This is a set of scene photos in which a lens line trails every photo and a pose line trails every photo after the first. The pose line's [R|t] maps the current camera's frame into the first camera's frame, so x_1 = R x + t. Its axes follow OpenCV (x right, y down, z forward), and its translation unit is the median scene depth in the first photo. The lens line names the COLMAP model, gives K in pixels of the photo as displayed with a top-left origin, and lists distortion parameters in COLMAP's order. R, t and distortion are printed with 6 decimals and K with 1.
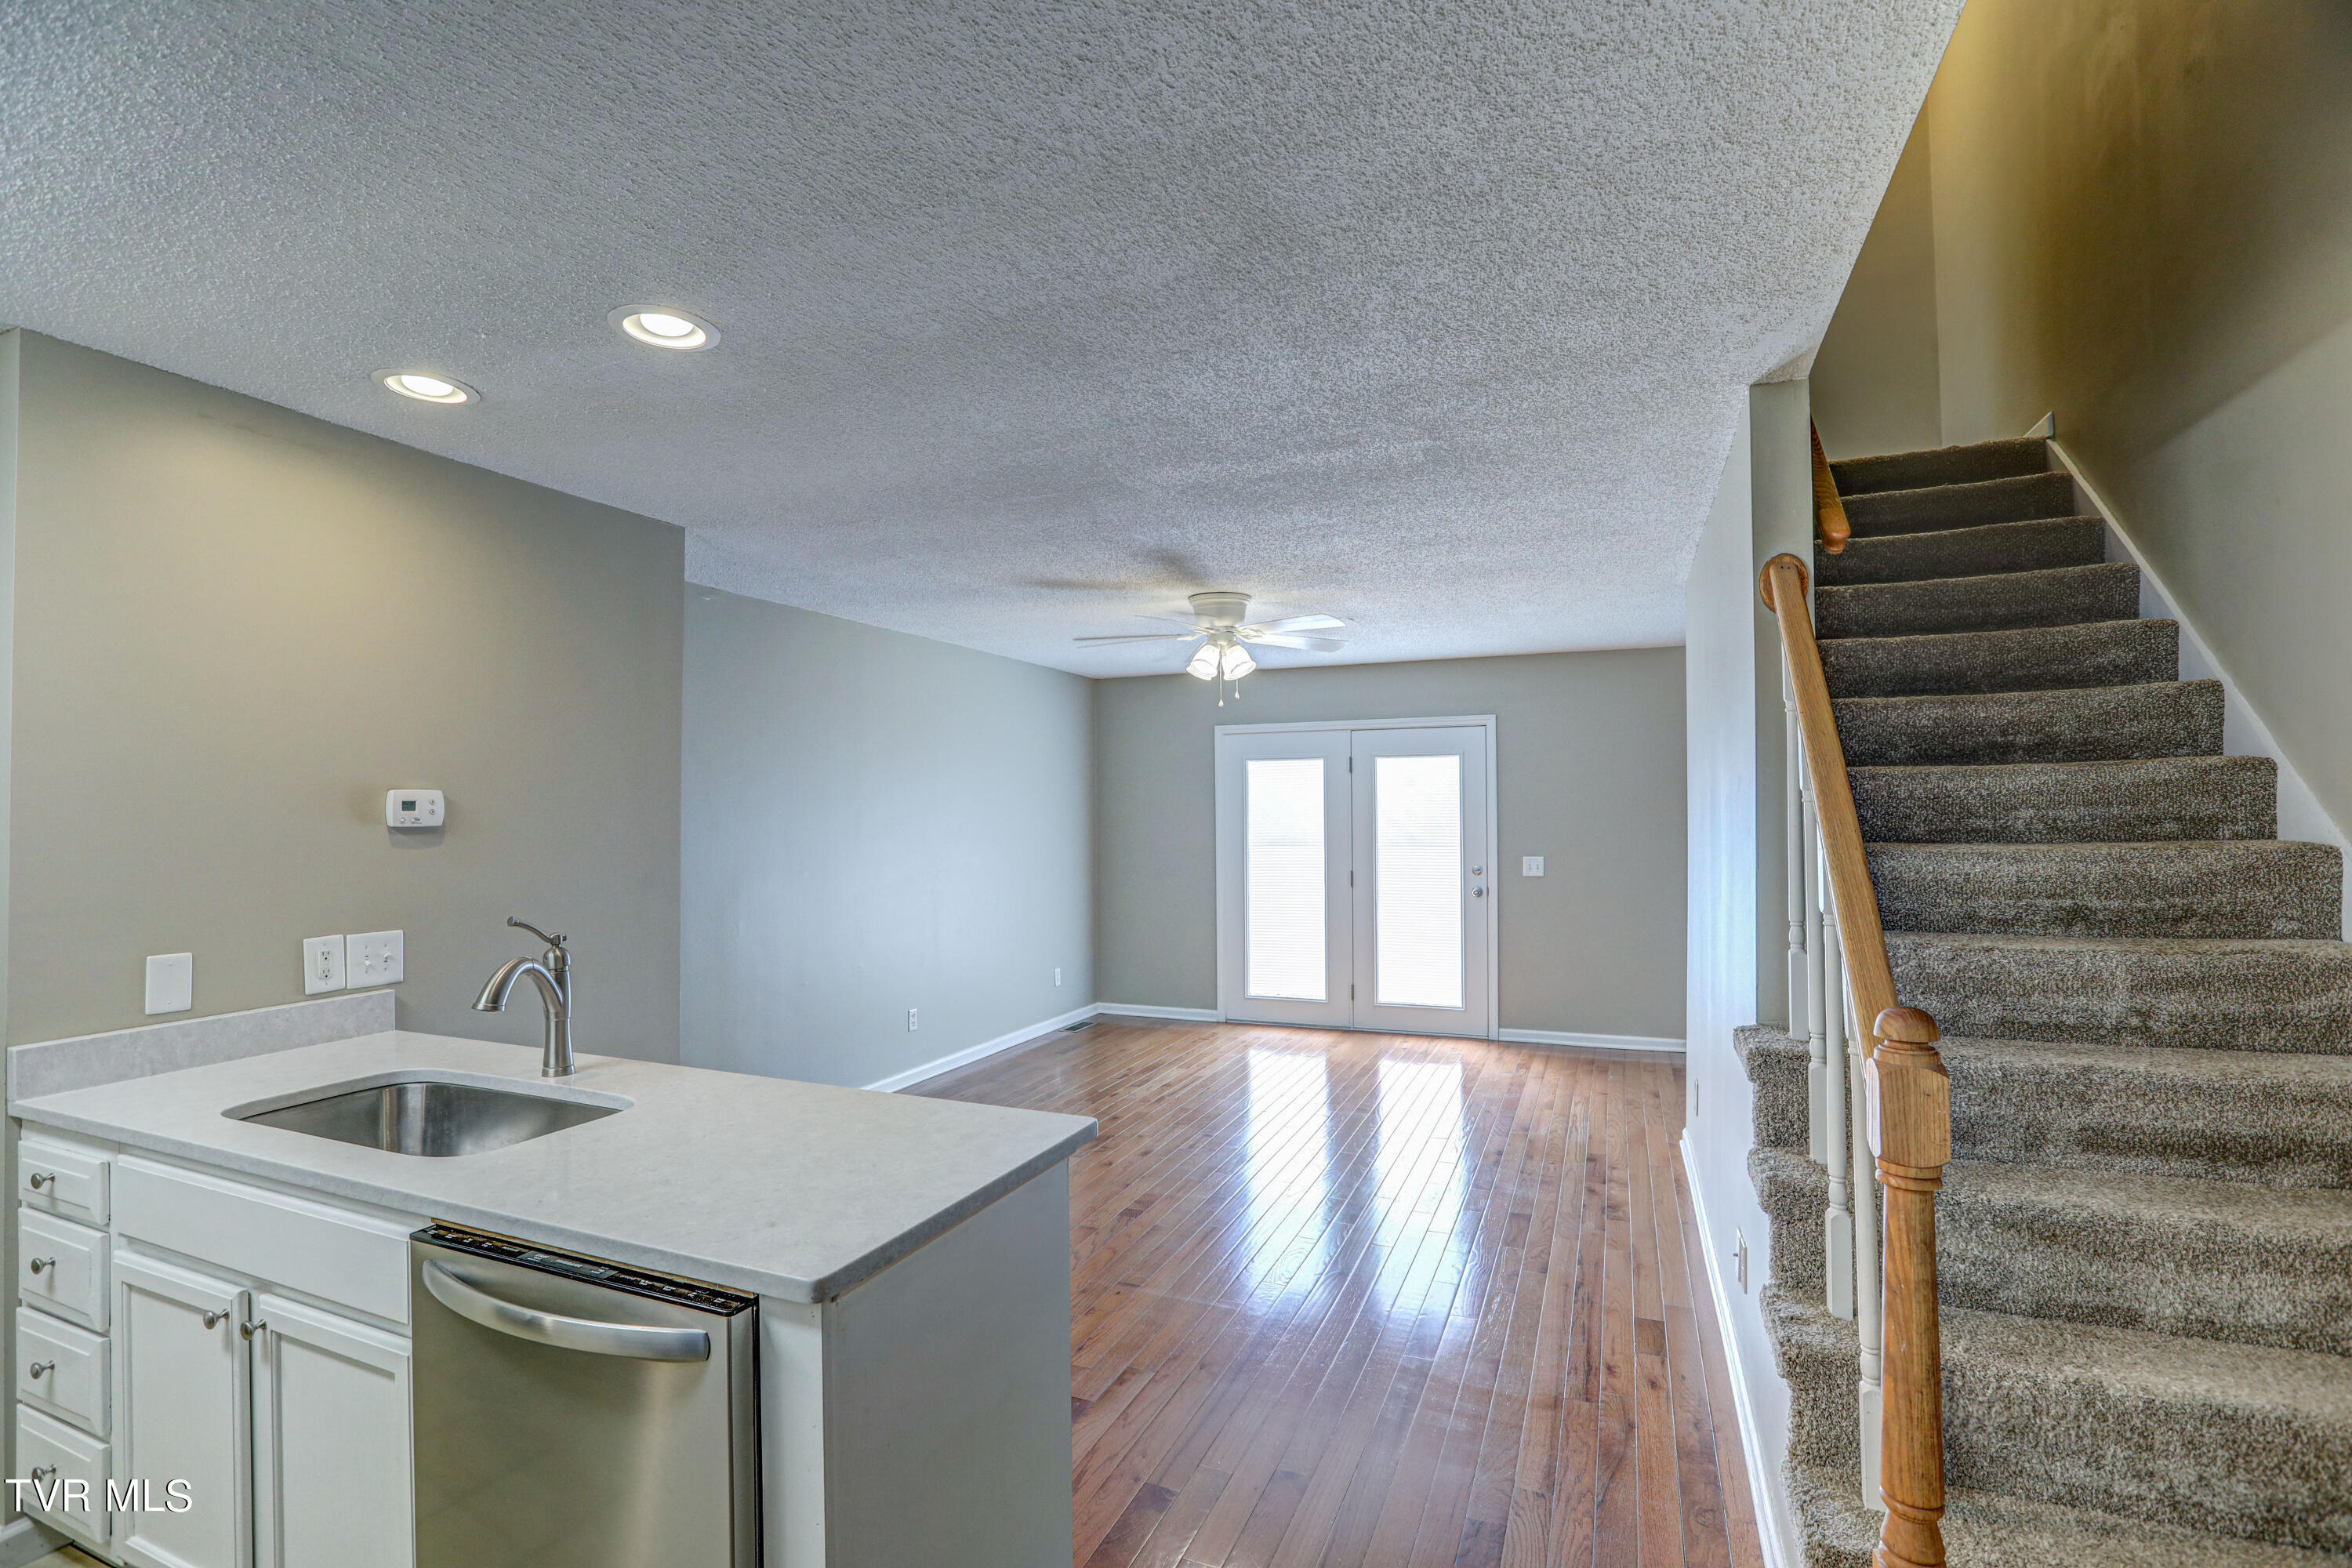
lens RADIAL K [[1065.3, 0, 1170.4], [0, 1065.3, 804.1], [0, 0, 1]] dist [-0.077074, 0.000203]
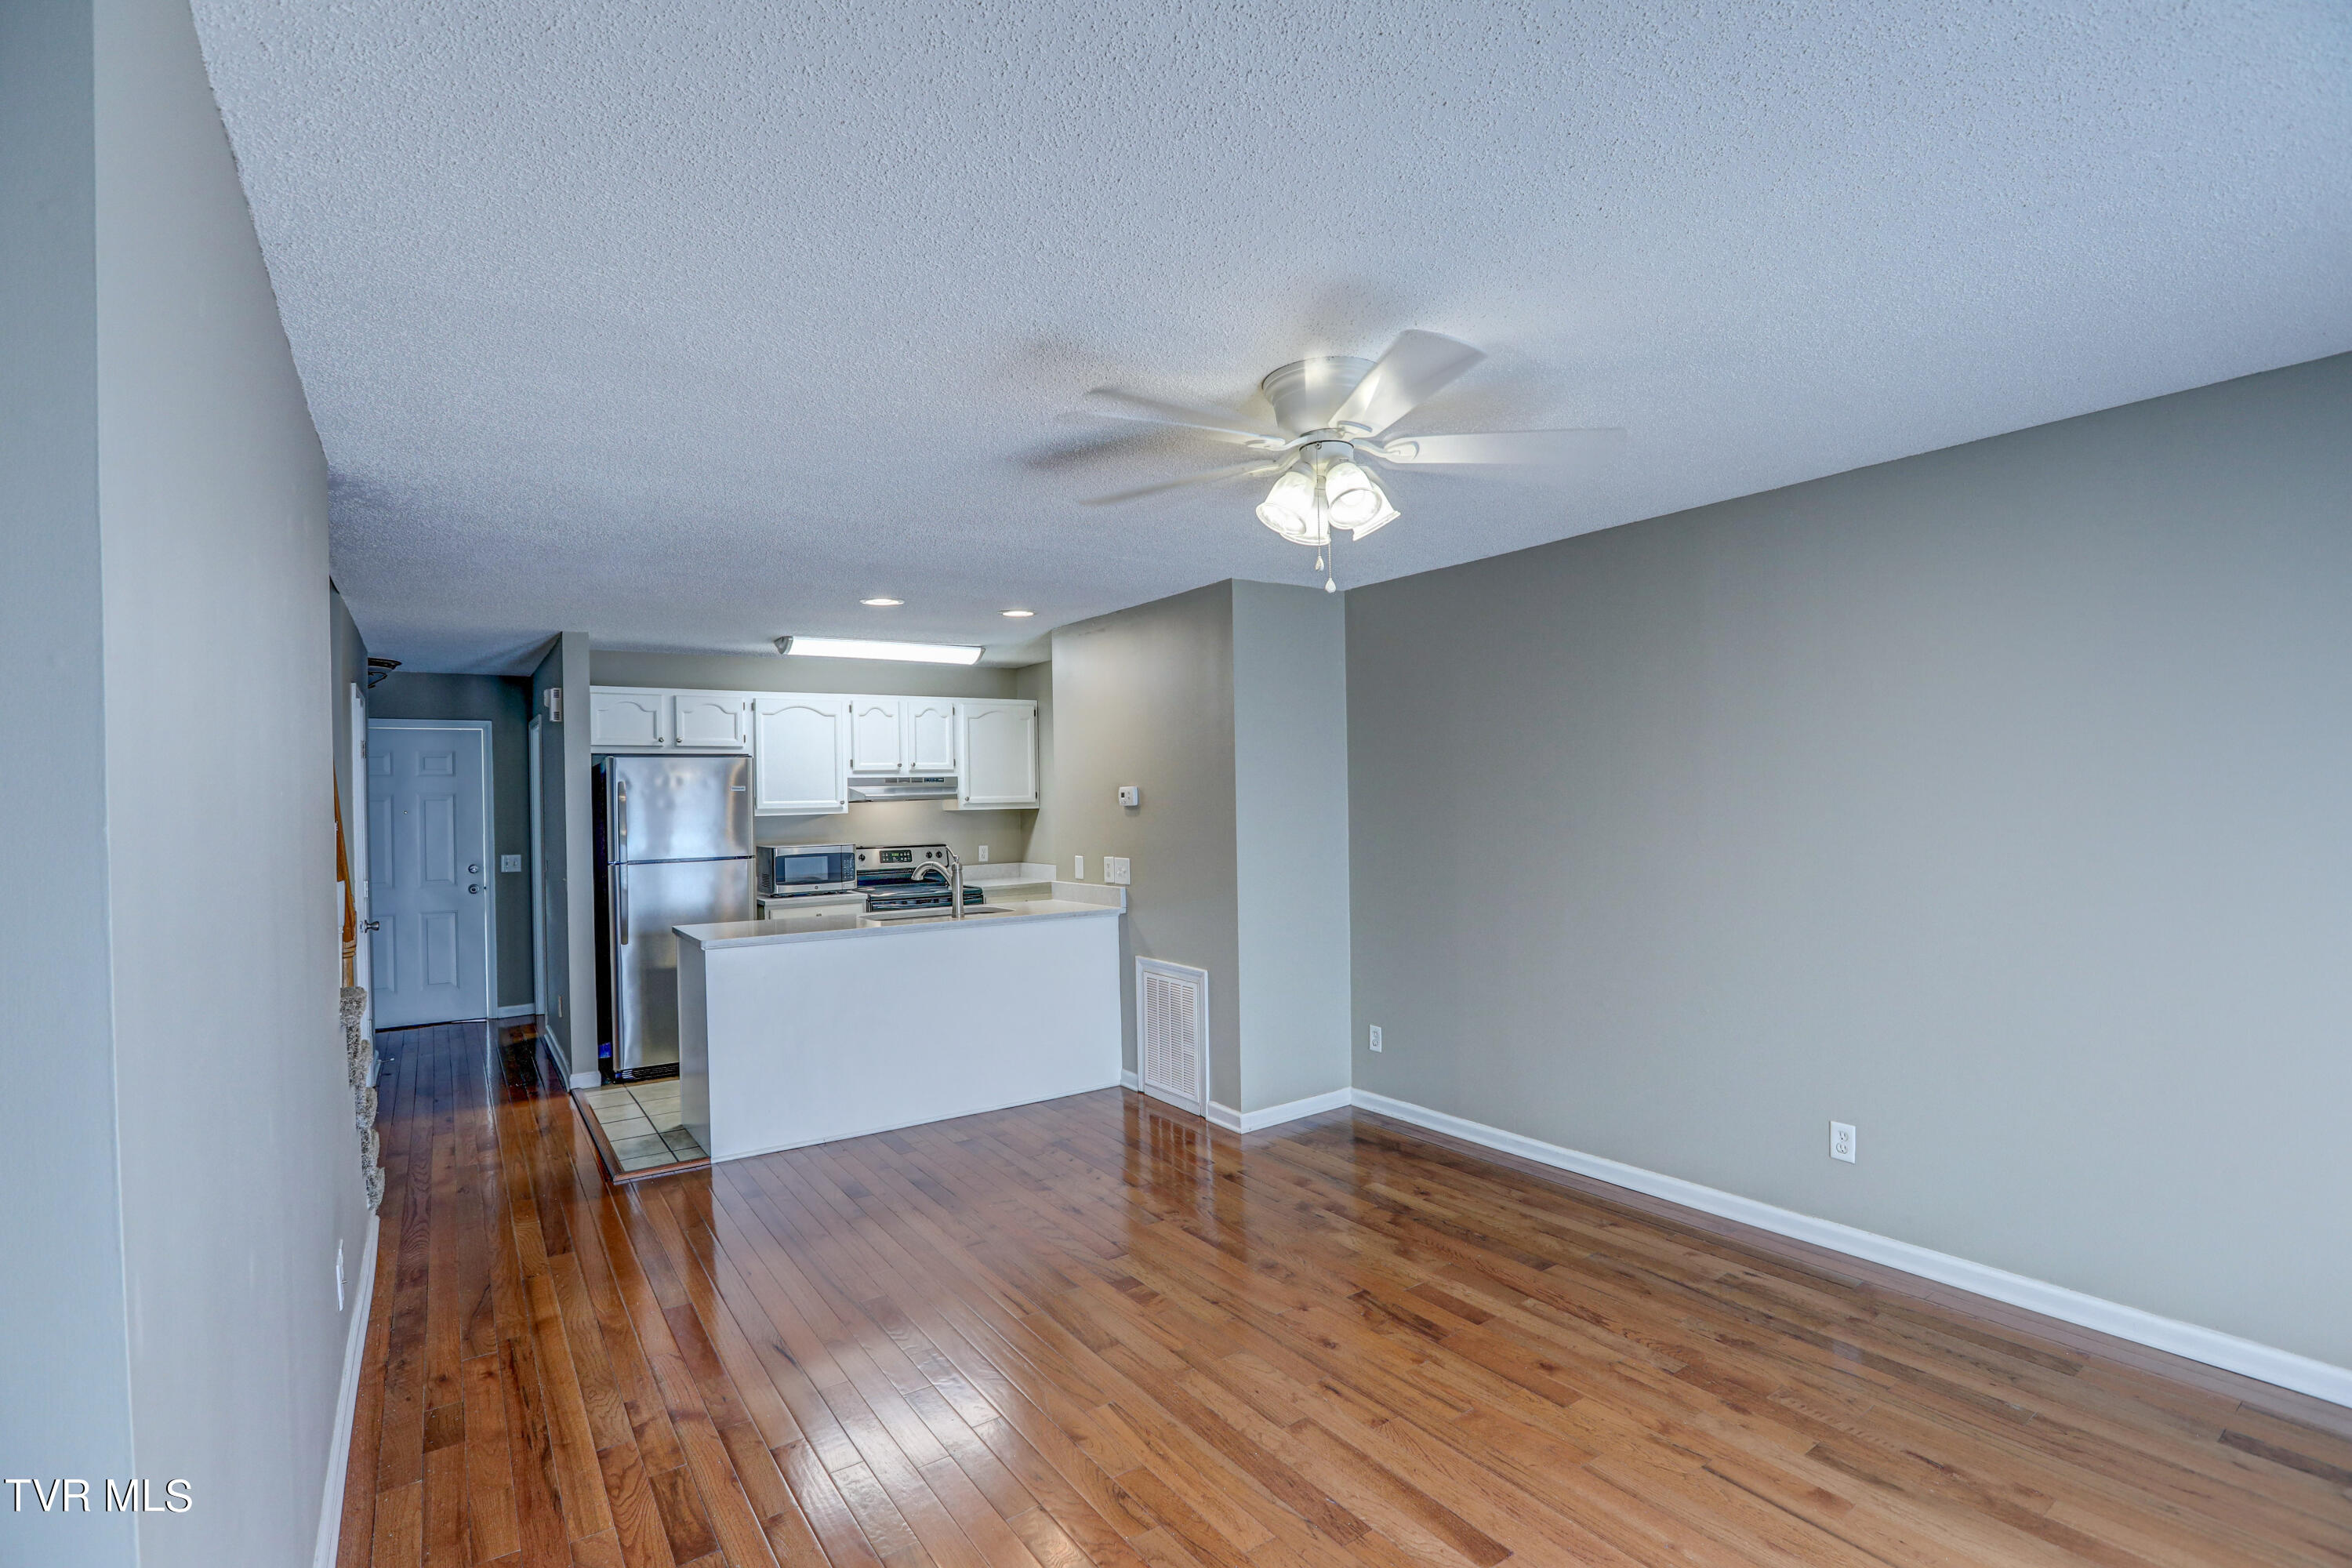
lens RADIAL K [[1065.9, 0, 1171.1], [0, 1065.9, 797.7], [0, 0, 1]] dist [-0.060616, 0.017502]
pose [[-0.533382, 0.018847, -0.845664, 0.400762], [0.031868, 0.999490, 0.002175, 0.002304], [0.845274, -0.025790, -0.533711, 0.928463]]
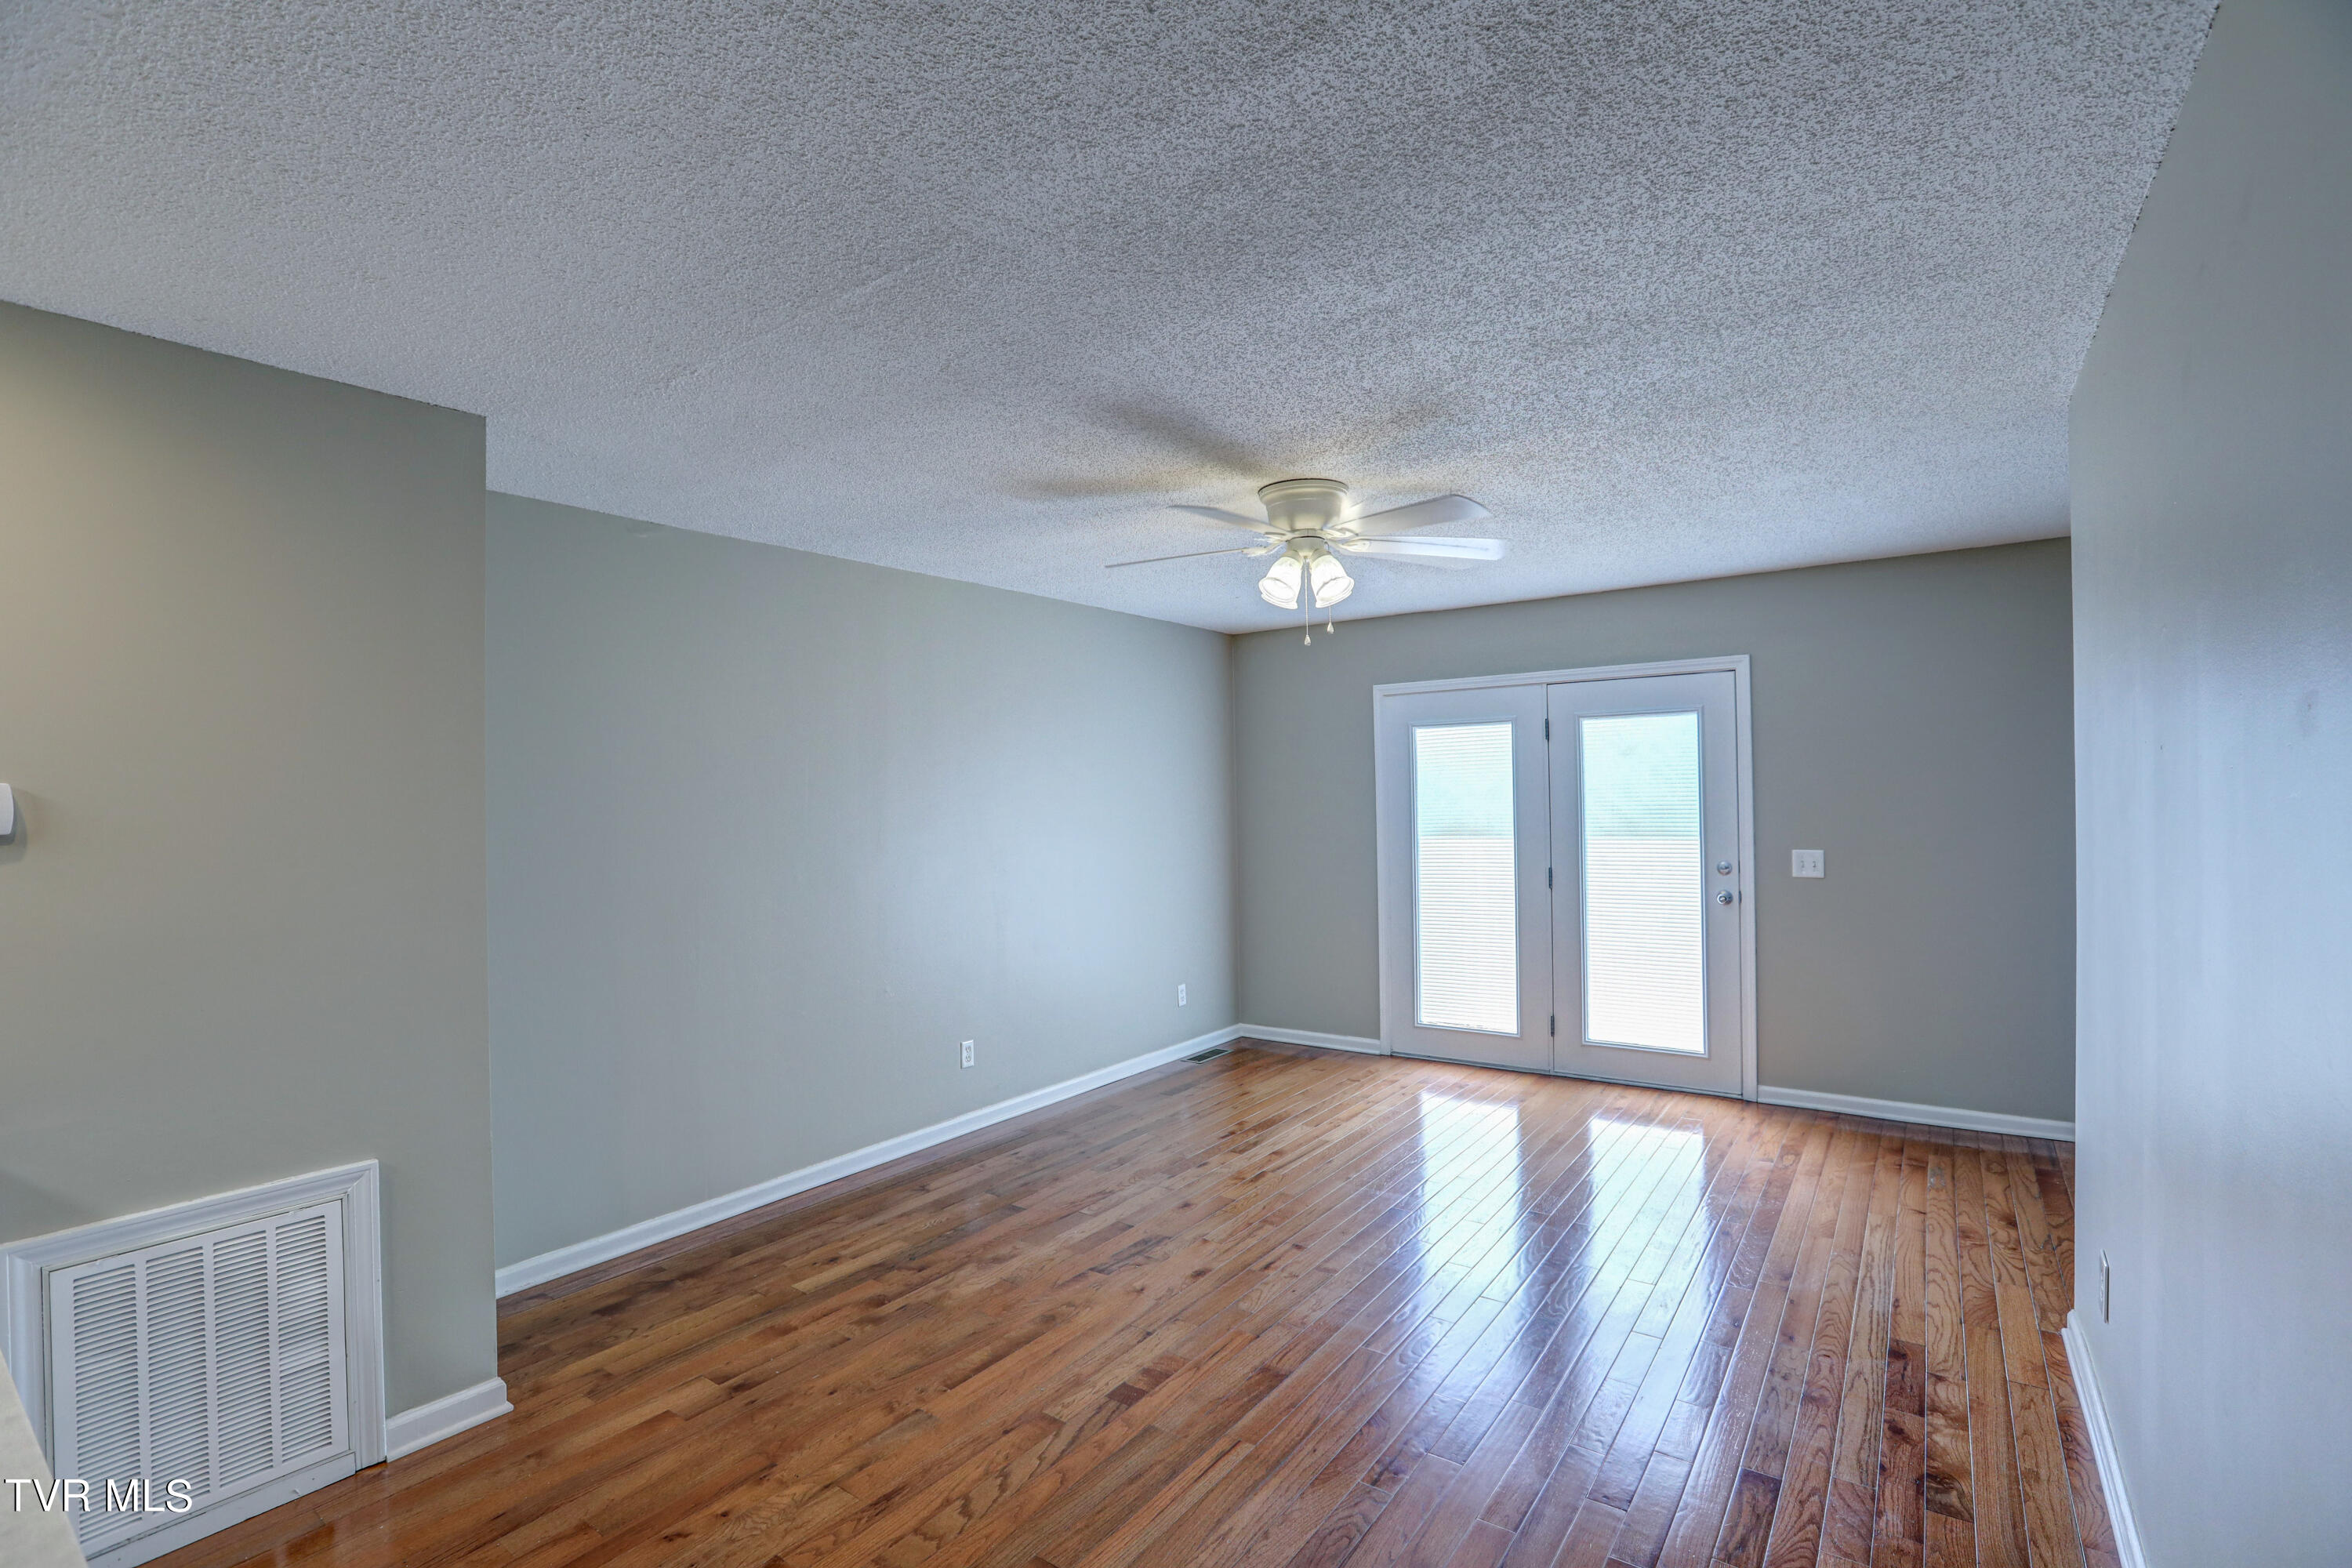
lens RADIAL K [[1065.9, 0, 1171.1], [0, 1065.9, 797.7], [0, 0, 1]] dist [-0.060616, 0.017502]
pose [[0.973102, -0.012499, -0.230037, 0.092998], [0.015095, 0.999841, 0.009528, 0.001185], [0.229881, -0.012745, 0.973135, 0.226404]]
